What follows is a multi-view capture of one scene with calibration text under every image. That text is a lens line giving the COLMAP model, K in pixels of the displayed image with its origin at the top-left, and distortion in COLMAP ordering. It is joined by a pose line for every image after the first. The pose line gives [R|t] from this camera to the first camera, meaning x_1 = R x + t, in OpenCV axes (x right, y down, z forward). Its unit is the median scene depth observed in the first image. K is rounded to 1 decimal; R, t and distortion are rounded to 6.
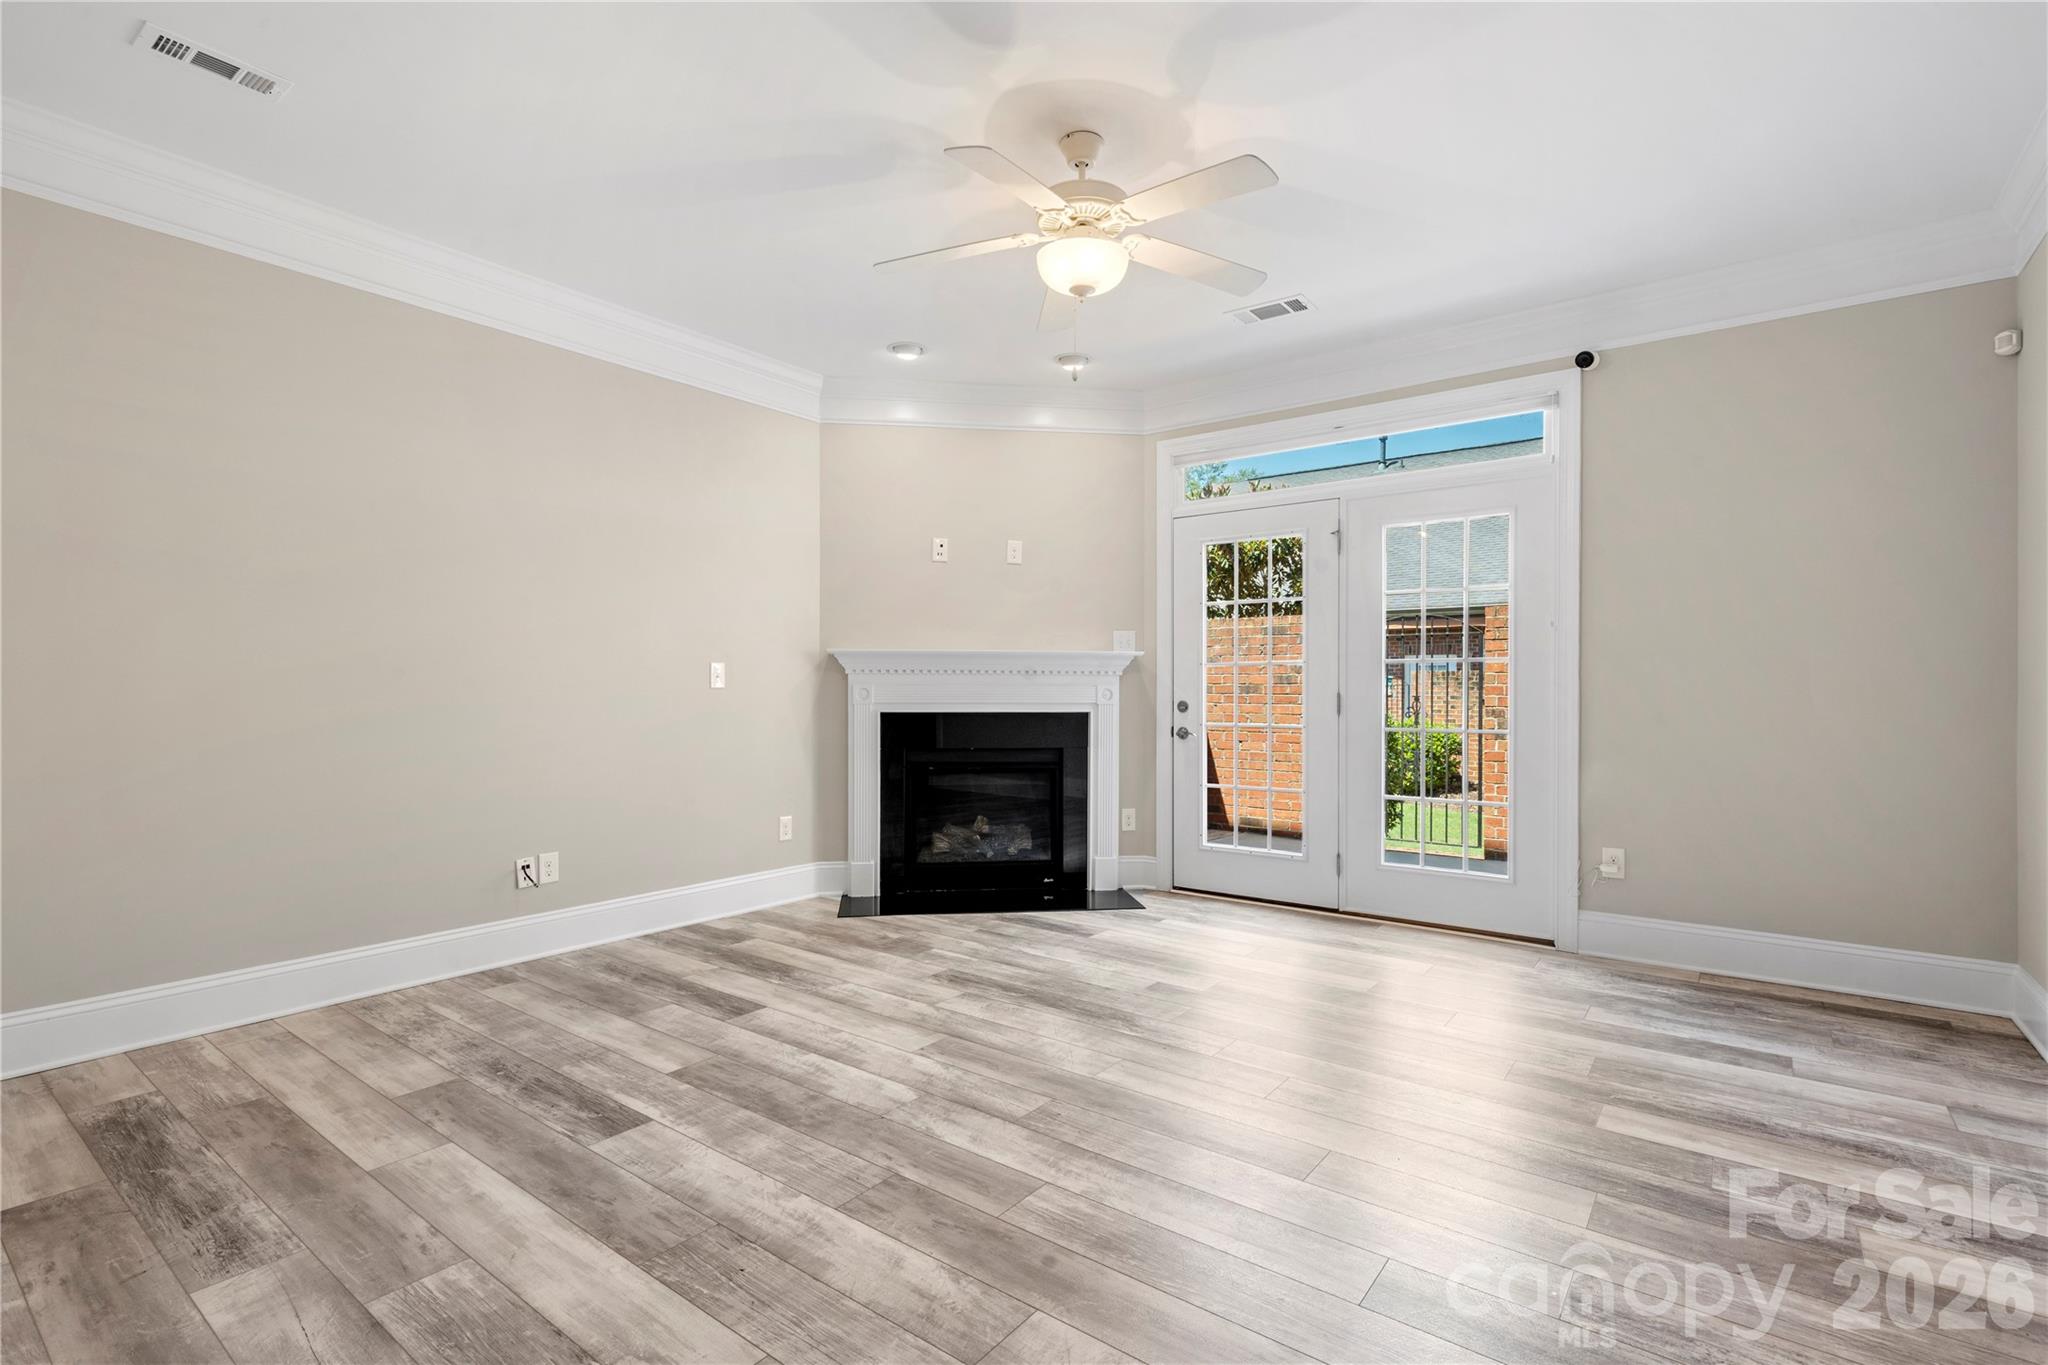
lens RADIAL K [[943.9, 0, 1031.6], [0, 943.9, 689.9], [0, 0, 1]] dist [0.008130, -0.001510]
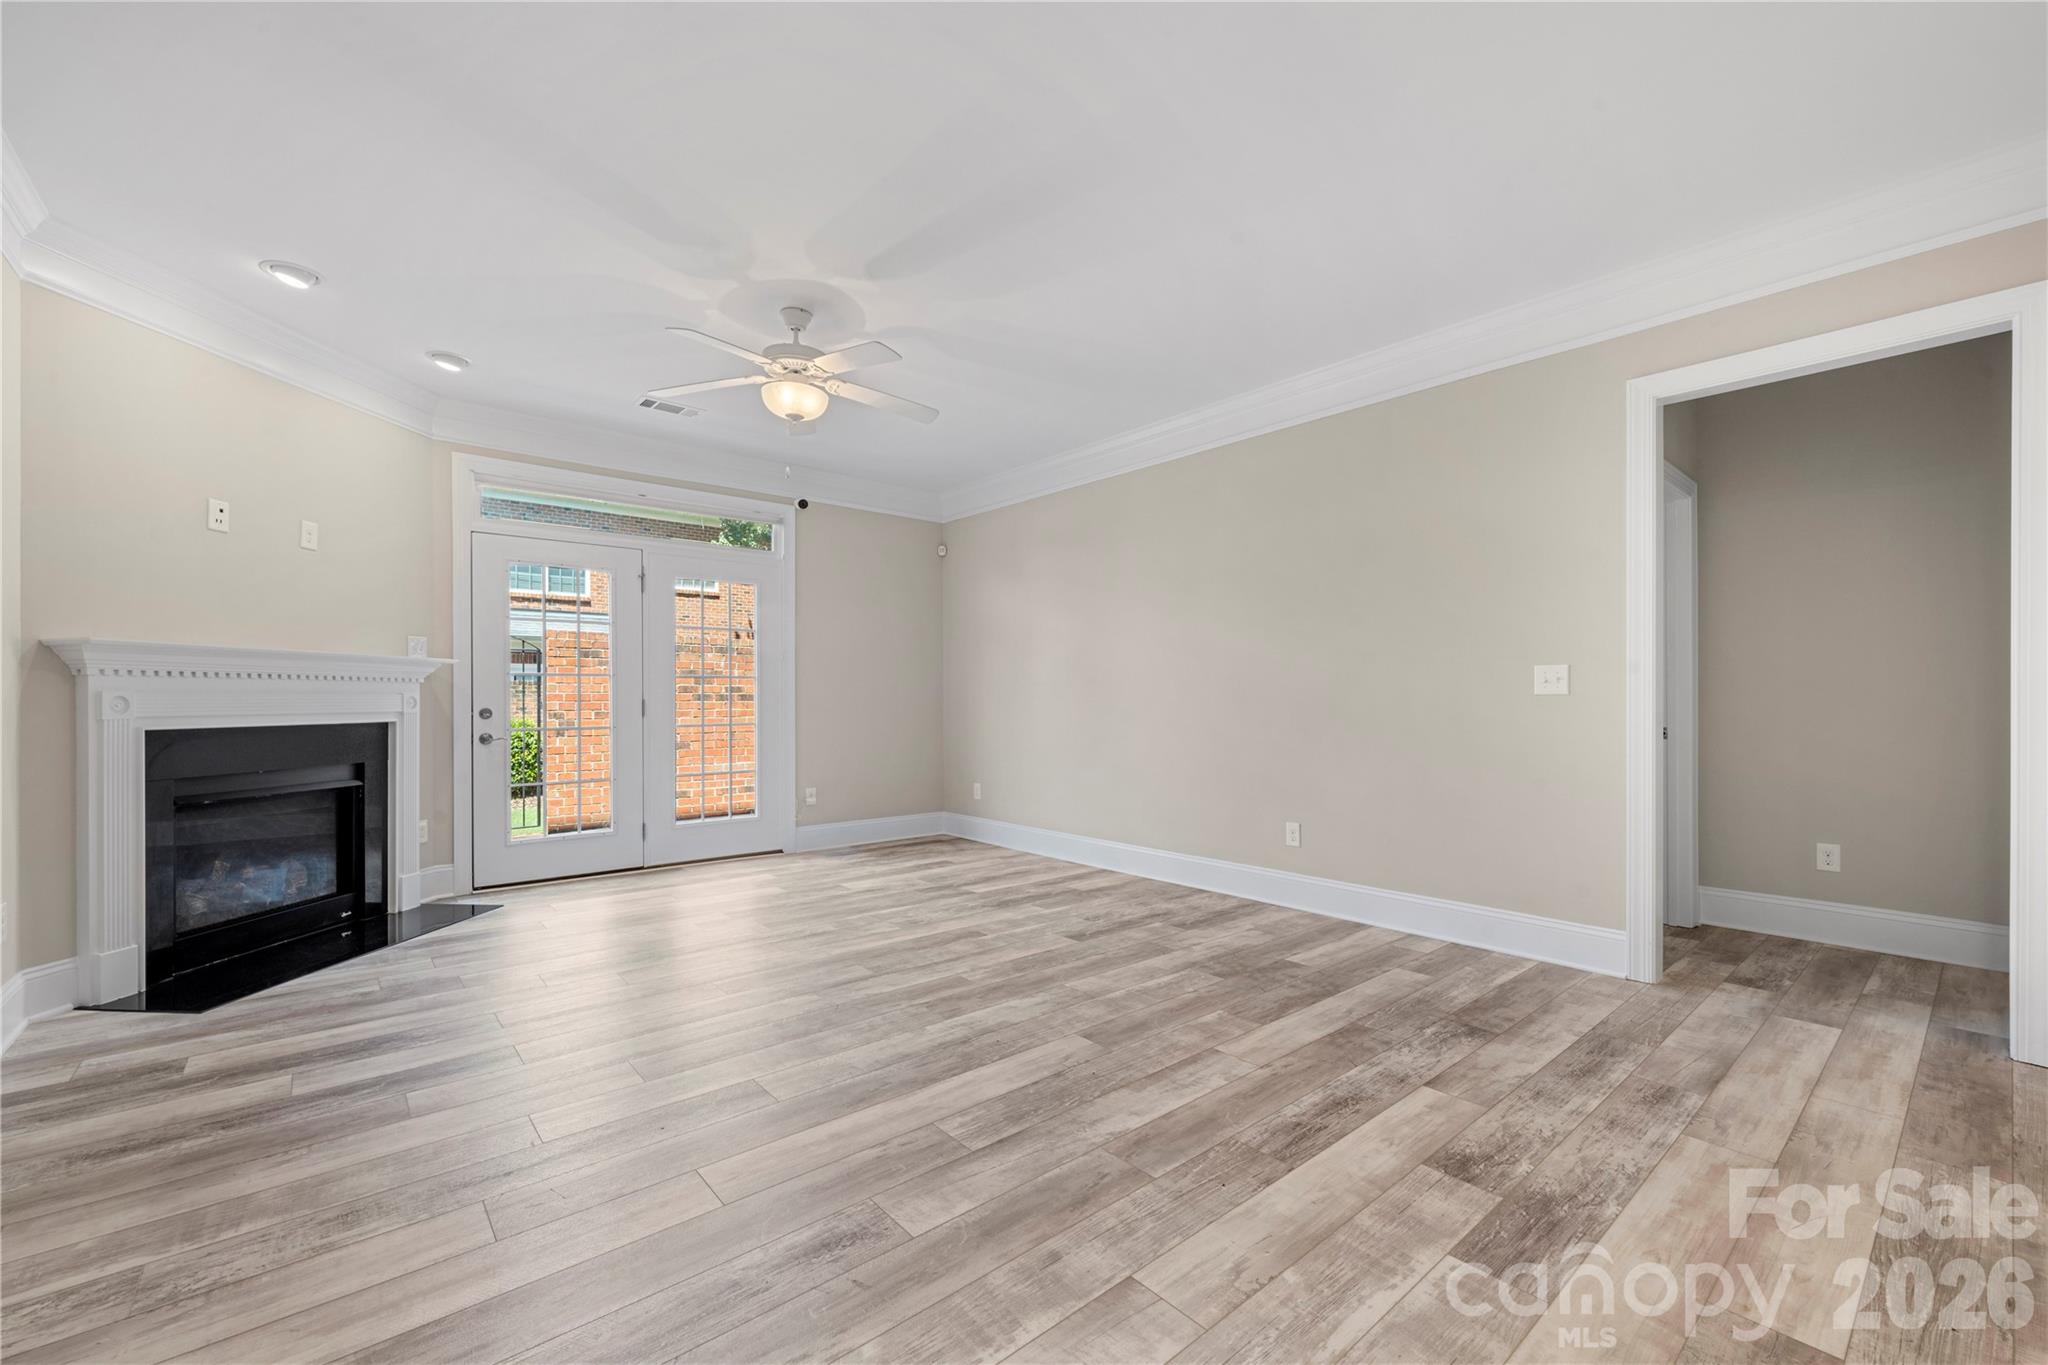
lens RADIAL K [[822.9, 0, 1018.8], [0, 822.9, 701.8], [0, 0, 1]] dist [-0.008684, 0.000958]
pose [[0.223041, -0.007376, 0.974781, -0.648480], [0.001807, 0.999973, 0.007153, -0.001160], [-0.974807, 0.000166, 0.223049, 0.239663]]
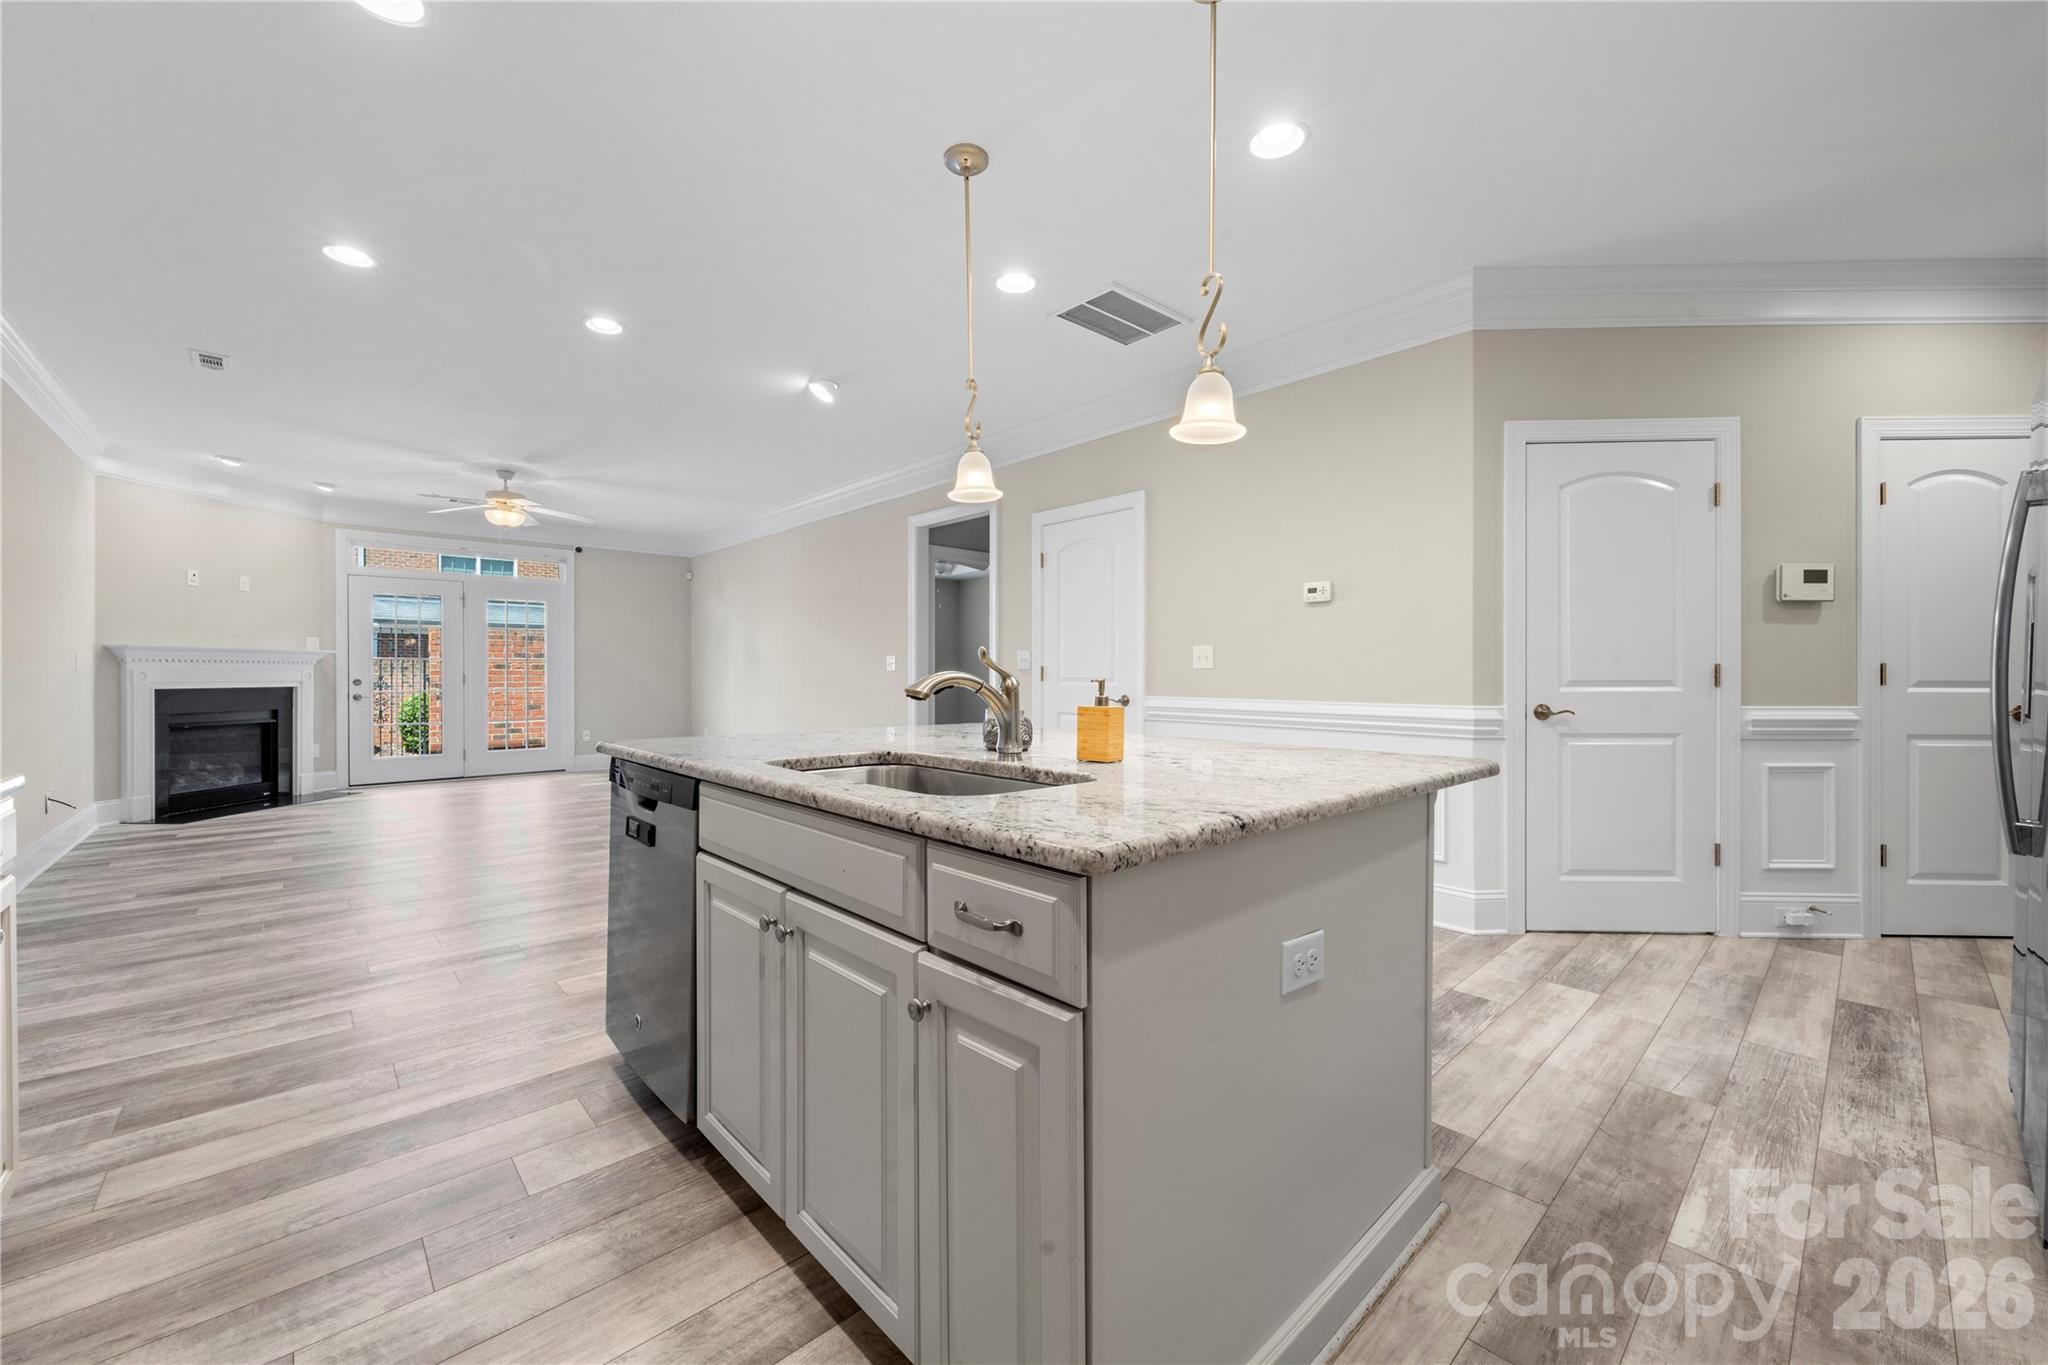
lens RADIAL K [[796.5, 0, 1009.7], [0, 796.5, 675.1], [0, 0, 1]] dist [0.002465, 0.000505]
pose [[0.195905, -0.005037, 0.980610, -1.158211], [0.001927, 0.999987, 0.004752, -0.000809], [-0.980621, 0.000958, 0.195912, -0.531659]]
